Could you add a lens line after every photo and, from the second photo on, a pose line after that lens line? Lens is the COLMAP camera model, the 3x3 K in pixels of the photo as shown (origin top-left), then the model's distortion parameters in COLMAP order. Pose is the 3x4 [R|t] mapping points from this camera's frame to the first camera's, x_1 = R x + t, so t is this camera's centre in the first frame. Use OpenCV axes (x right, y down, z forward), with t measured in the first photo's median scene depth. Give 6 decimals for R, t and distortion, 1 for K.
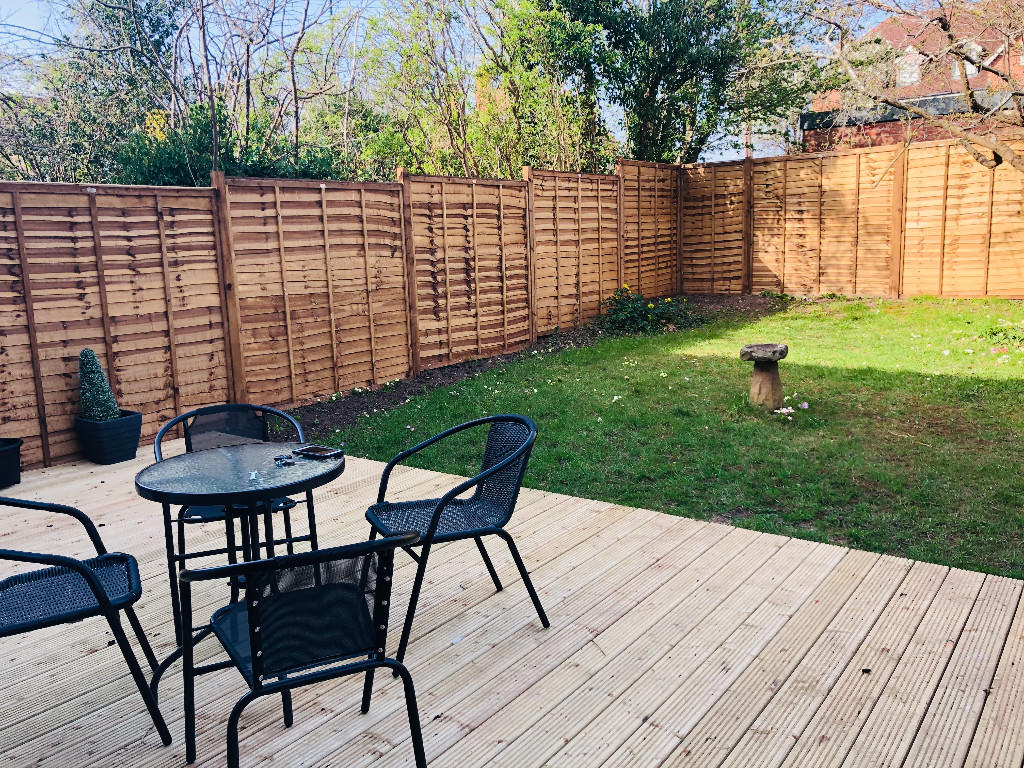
lens RADIAL K [[844.8, 0, 513.1], [0, 844.8, 383.8], [0, 0, 1]] dist [0.042468, -0.013765]
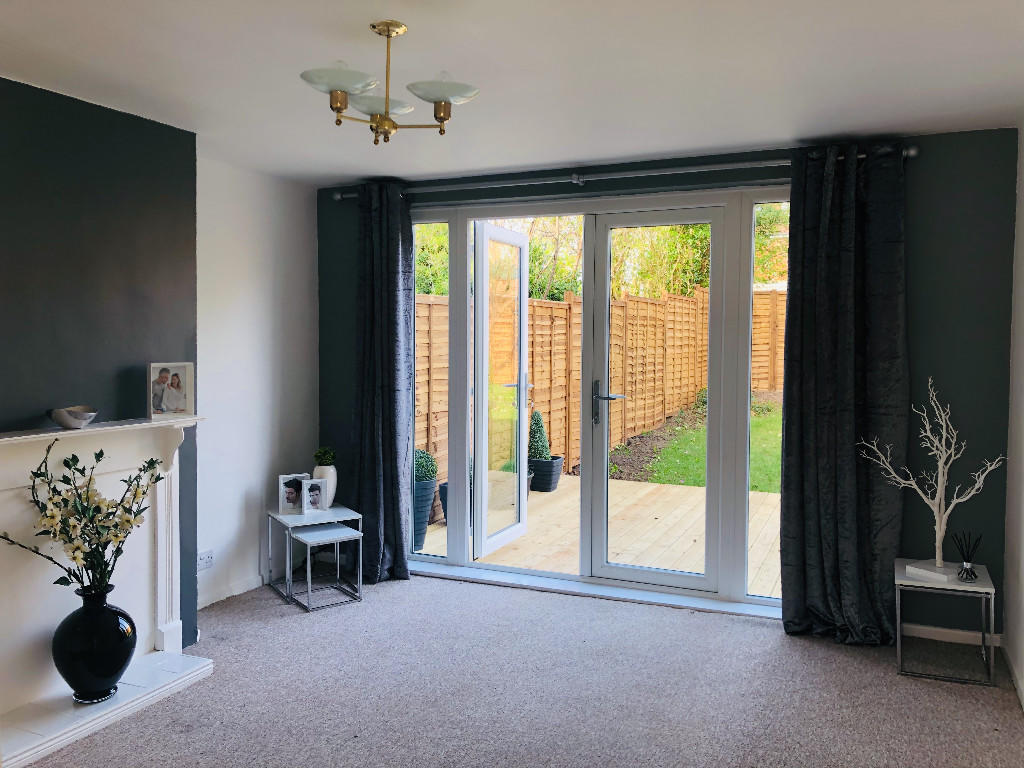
lens RADIAL K [[844.8, 0, 513.0], [0, 844.8, 384.3], [0, 0, 1]] dist [0.042468, -0.013765]
pose [[0.977191, 0.039591, 0.208638, -0.485710], [-0.016559, 0.993682, -0.111005, 0.044177], [-0.211714, 0.105018, 0.971673, -0.234608]]
